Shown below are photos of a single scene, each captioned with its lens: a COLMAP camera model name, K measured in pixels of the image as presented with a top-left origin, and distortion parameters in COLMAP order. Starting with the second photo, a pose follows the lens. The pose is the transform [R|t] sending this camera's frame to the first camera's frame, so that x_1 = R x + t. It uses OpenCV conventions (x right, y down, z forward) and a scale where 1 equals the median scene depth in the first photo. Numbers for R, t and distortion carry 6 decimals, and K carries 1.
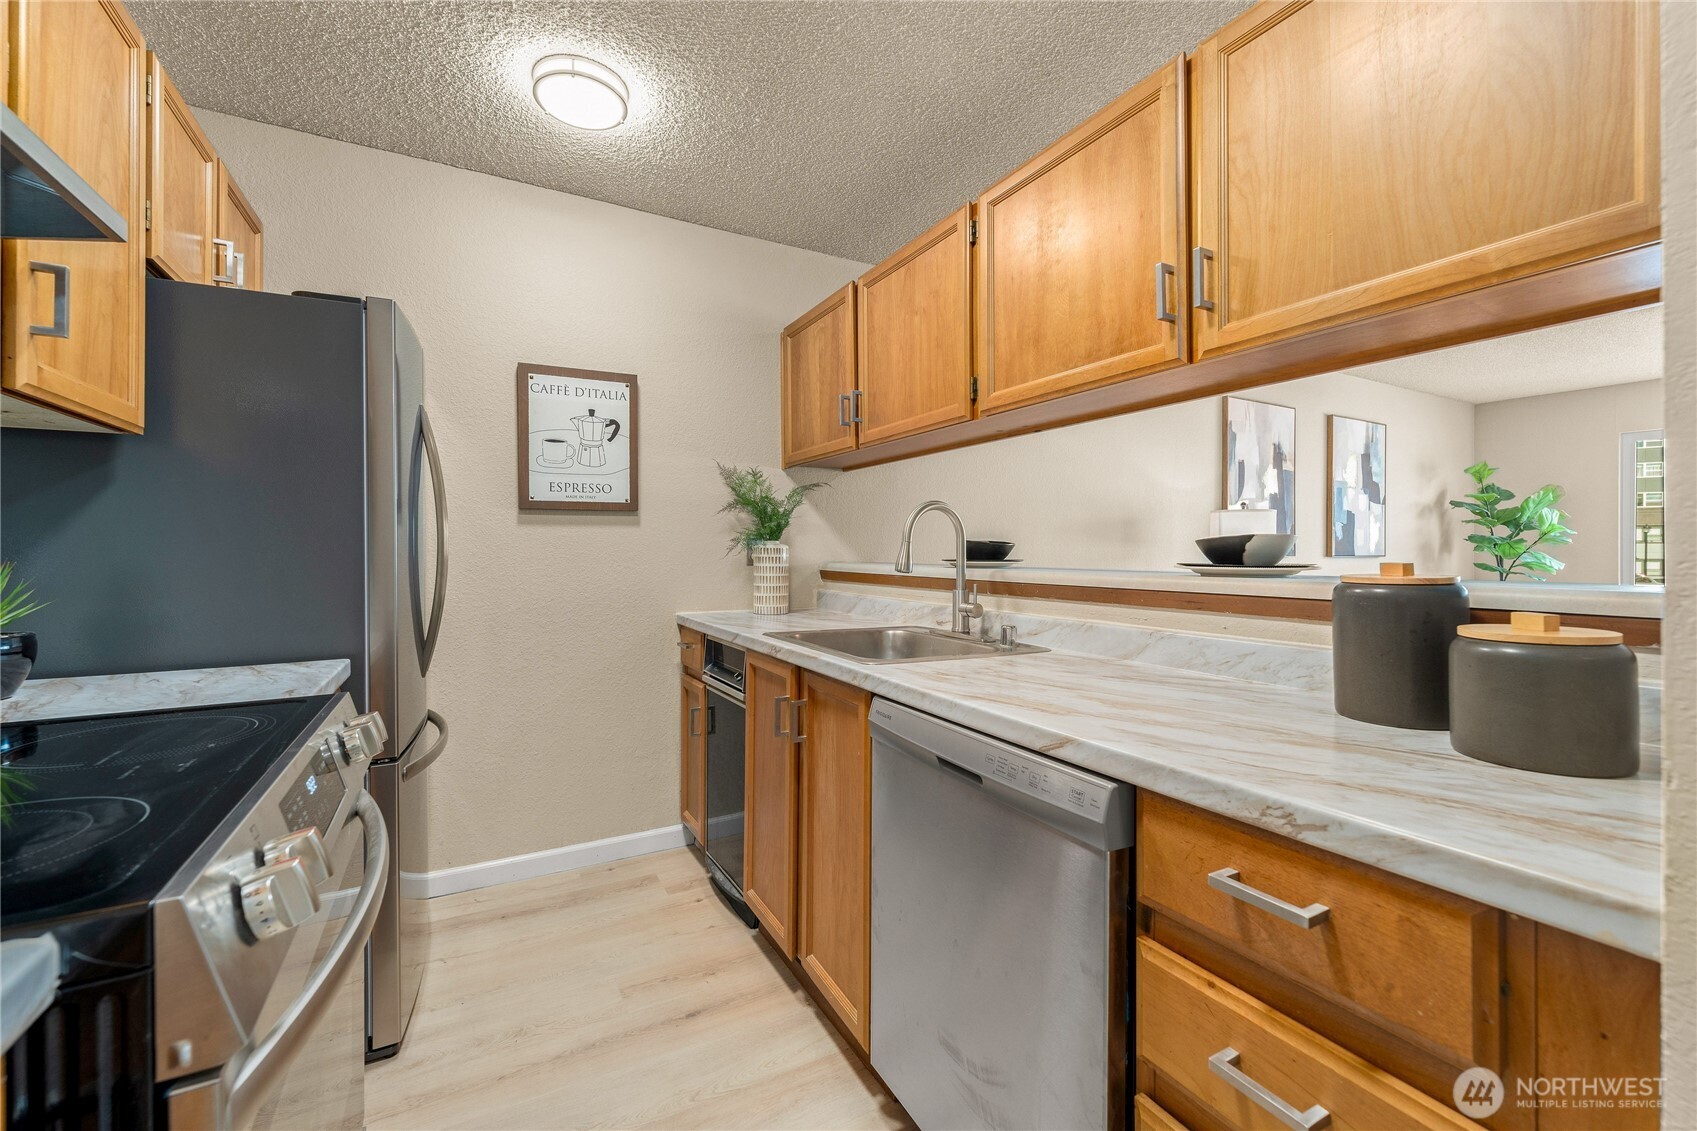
lens RADIAL K [[699.7, 0, 849.5], [0, 699.7, 542.0], [0, 0, 1]] dist [-0.000191, -0.000066]
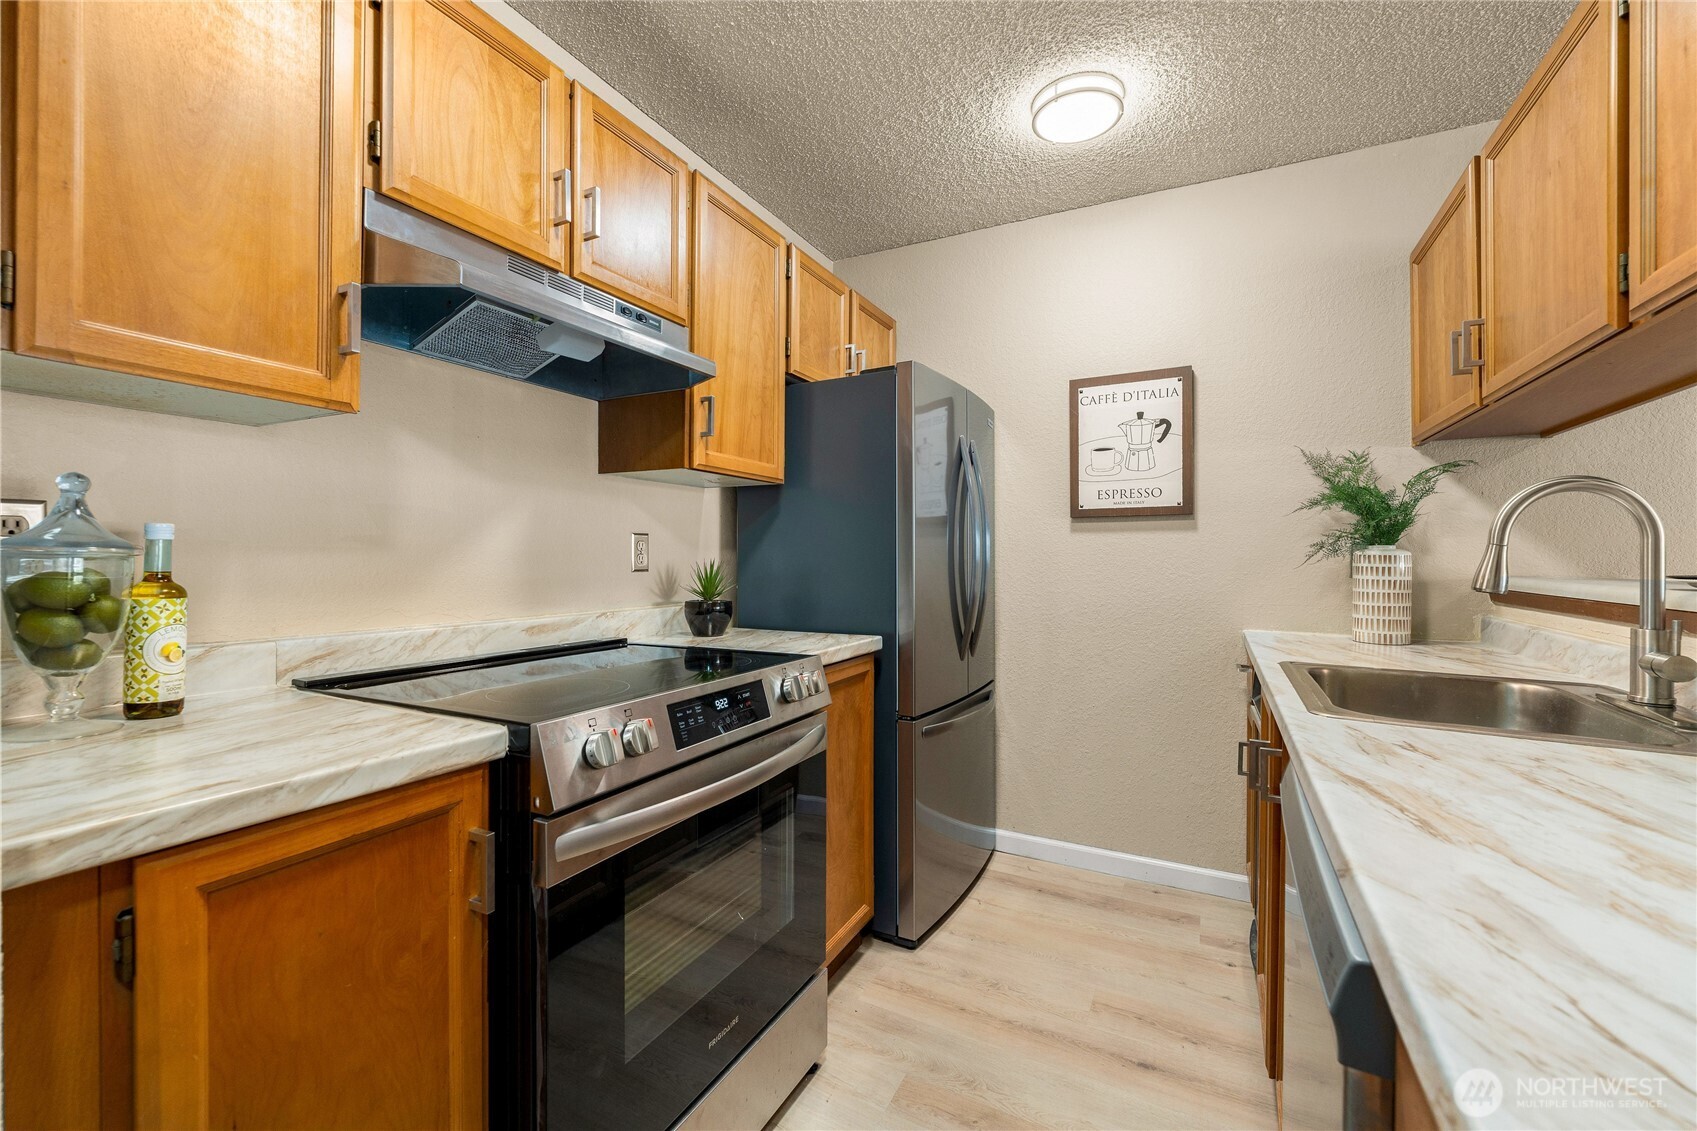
lens RADIAL K [[706.1, 0, 839.1], [0, 706.1, 550.4], [0, 0, 1]] dist [0.000441, -0.000224]
pose [[0.547796, -0.004163, -0.836602, 0.231467], [0.005209, 0.999985, -0.001565, 0.002245], [0.836596, -0.003501, 0.547810, 0.115630]]
